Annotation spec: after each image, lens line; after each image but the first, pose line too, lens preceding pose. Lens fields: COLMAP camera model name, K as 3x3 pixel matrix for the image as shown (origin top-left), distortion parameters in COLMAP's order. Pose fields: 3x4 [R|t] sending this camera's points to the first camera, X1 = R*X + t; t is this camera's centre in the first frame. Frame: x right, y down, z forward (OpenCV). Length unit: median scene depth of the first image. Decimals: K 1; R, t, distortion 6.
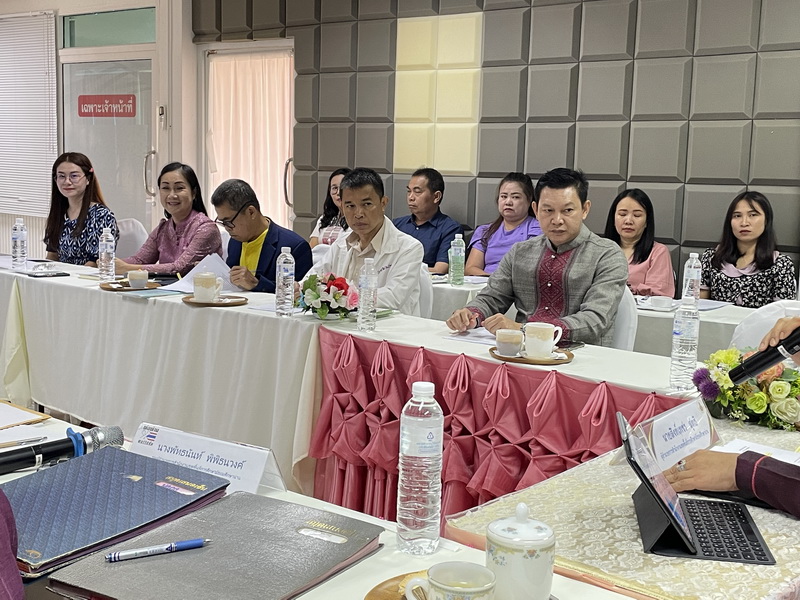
lens RADIAL K [[1035.7, 0, 400.0], [0, 1035.7, 300.0], [0, 0, 1]] dist [0.133755, -0.398816]
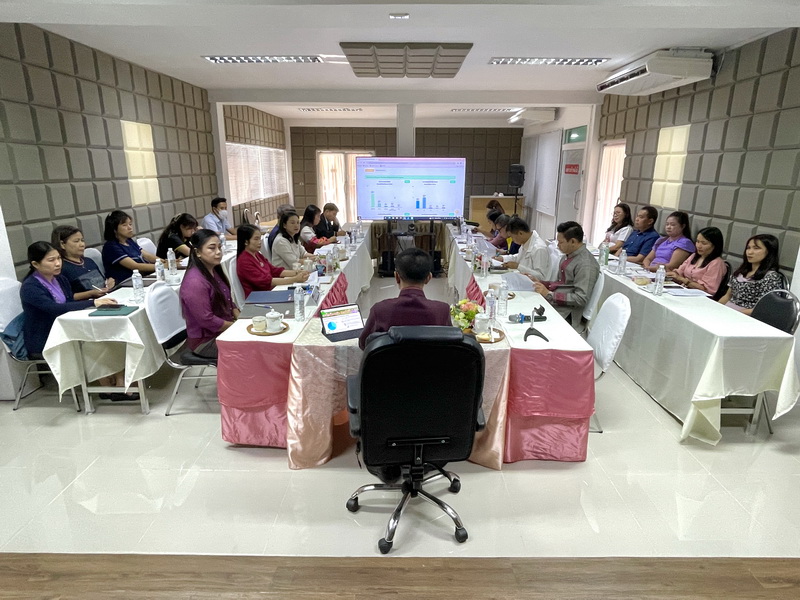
lens RADIAL K [[477.3, 0, 400.0], [0, 477.3, 300.0], [0, 0, 1]] dist [-0.003505, -0.002022]
pose [[0.618522, 0.189186, -0.762652, 0.433415], [-0.088504, 0.981180, 0.171617, -0.059294], [0.780767, -0.038652, 0.623625, 0.033126]]
